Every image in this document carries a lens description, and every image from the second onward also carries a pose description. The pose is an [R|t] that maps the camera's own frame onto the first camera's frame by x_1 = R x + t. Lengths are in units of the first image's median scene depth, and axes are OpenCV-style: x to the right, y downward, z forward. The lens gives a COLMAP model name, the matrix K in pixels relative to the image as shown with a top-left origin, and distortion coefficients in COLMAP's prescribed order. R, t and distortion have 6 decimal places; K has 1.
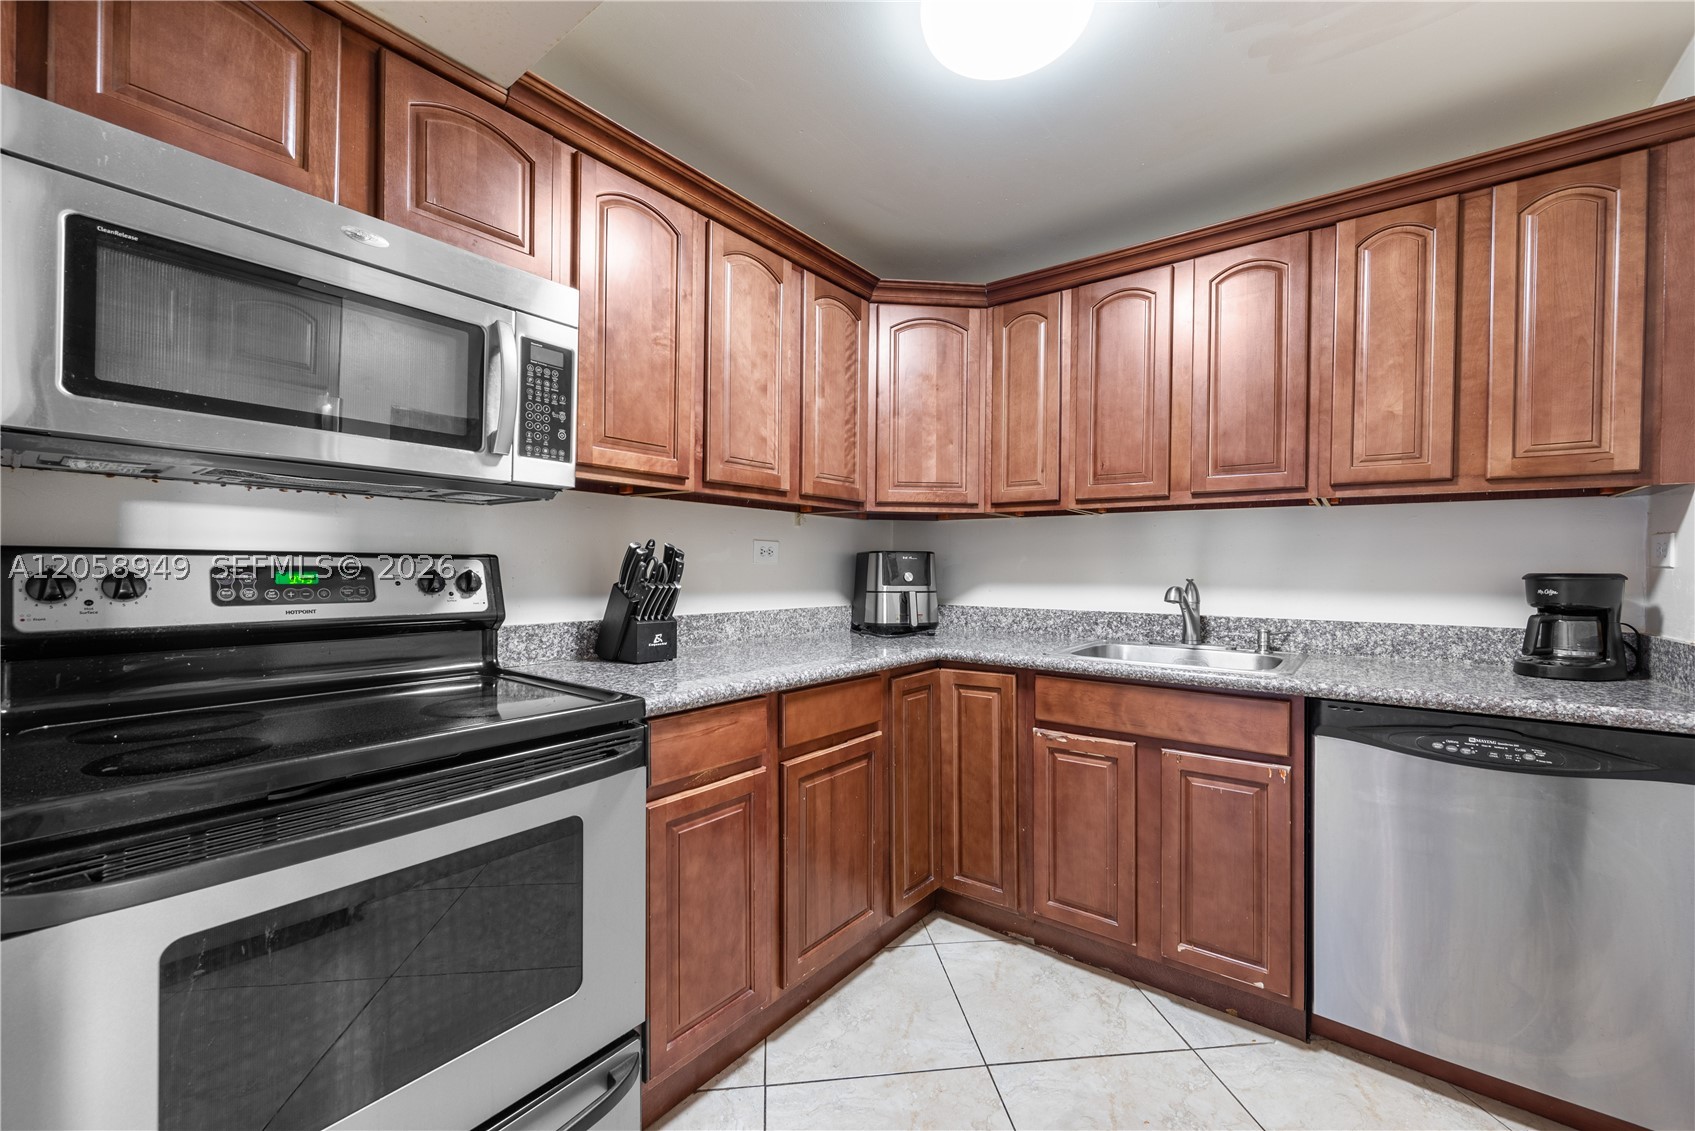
lens RADIAL K [[669.0, 0, 846.7], [0, 669.0, 571.8], [0, 0, 1]] dist [0.000129, 0.000049]
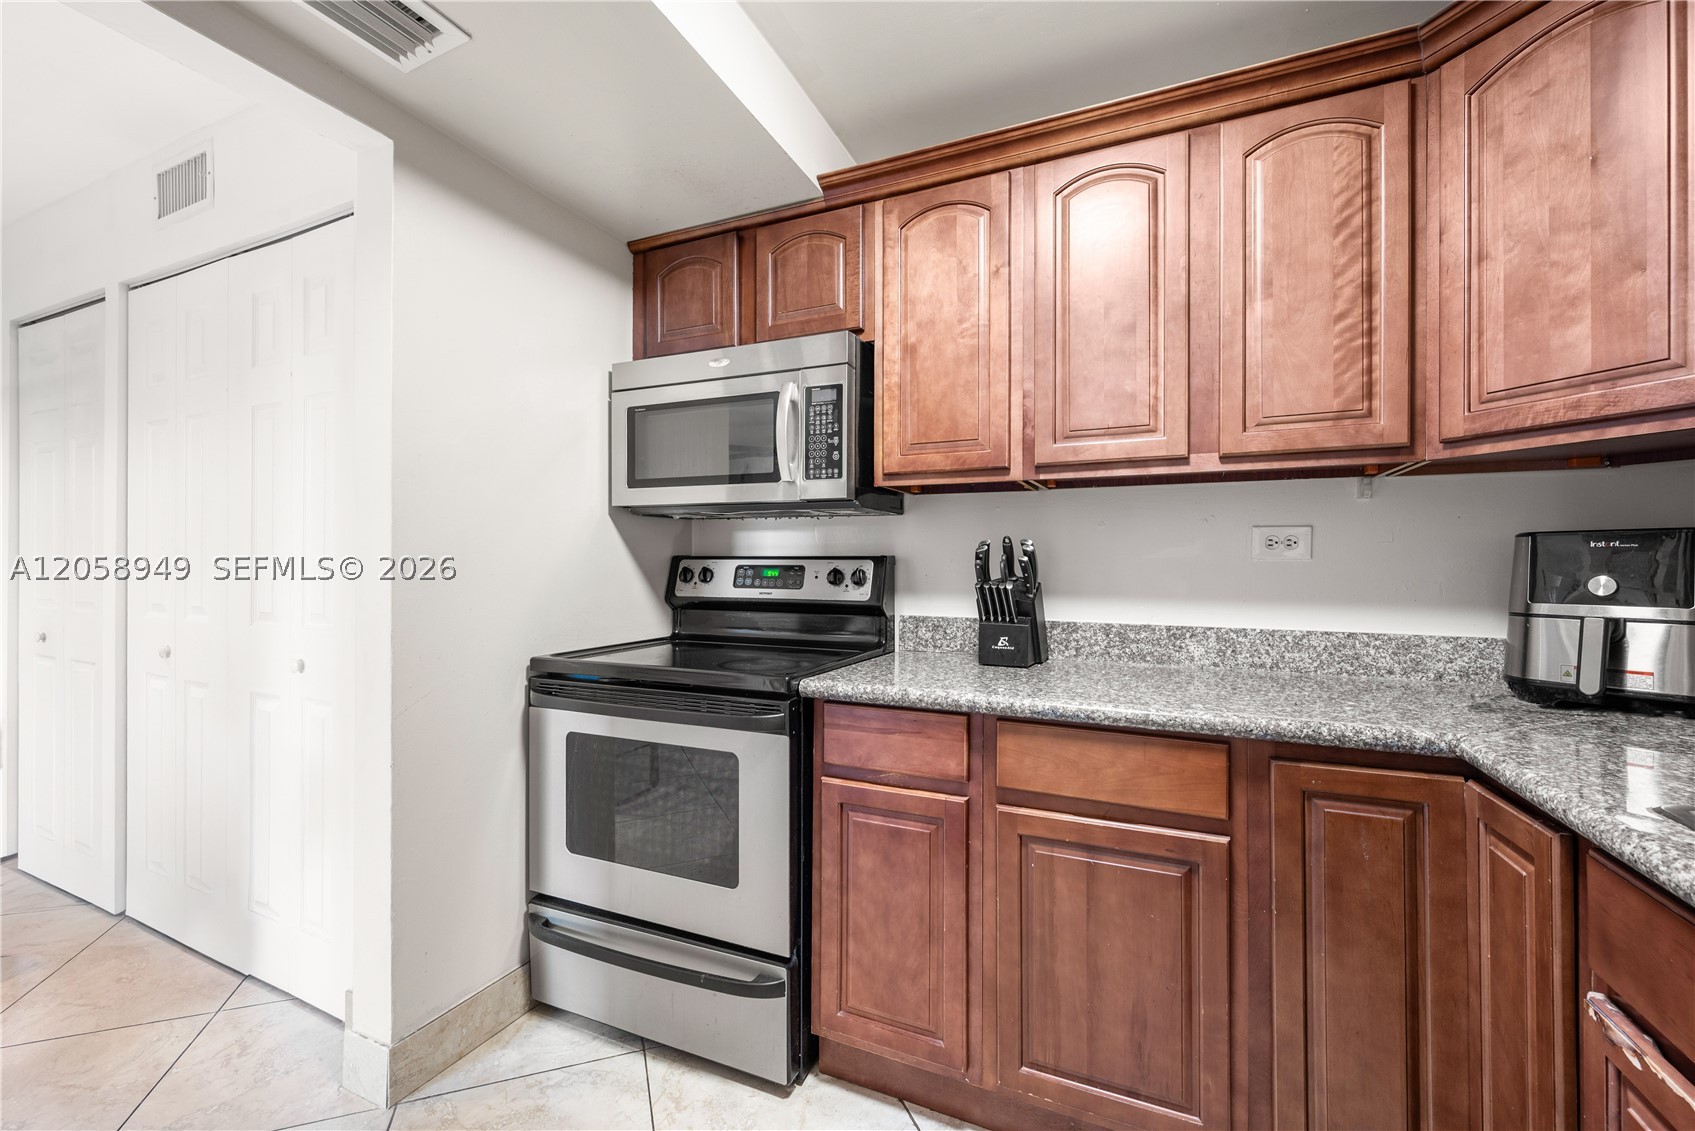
lens RADIAL K [[706.6, 0, 847.5], [0, 706.6, 565.5], [0, 0, 1]] dist [-0.000137, -0.000127]
pose [[0.236952, -0.002956, -0.971517, 0.691223], [-0.007343, 0.999961, -0.004833, -0.000707], [0.971494, 0.008279, 0.236922, 0.608110]]
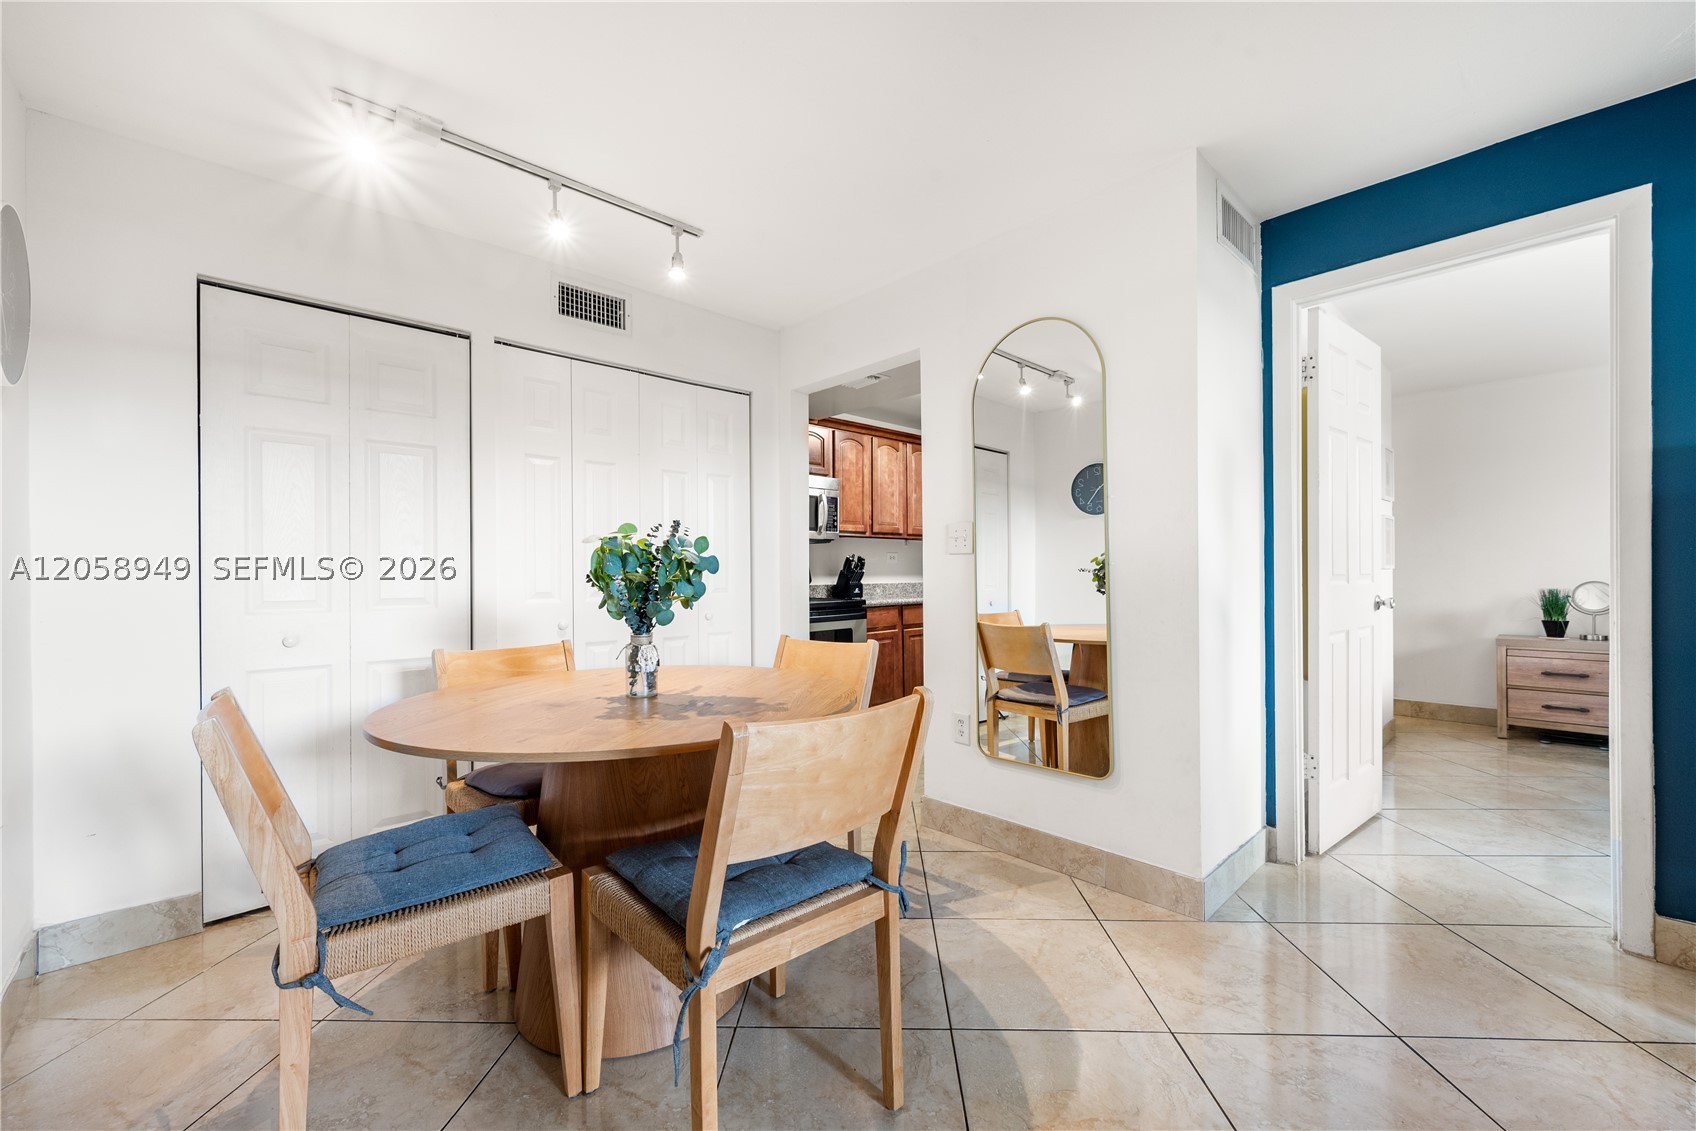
lens RADIAL K [[669.4, 0, 847.2], [0, 669.4, 571.8], [0, 0, 1]] dist [0.000129, 0.000049]
pose [[0.988724, -0.015676, -0.148925, 0.099804], [0.014743, 0.999864, -0.007371, 0.049258], [0.149020, 0.005092, 0.988821, -1.910974]]
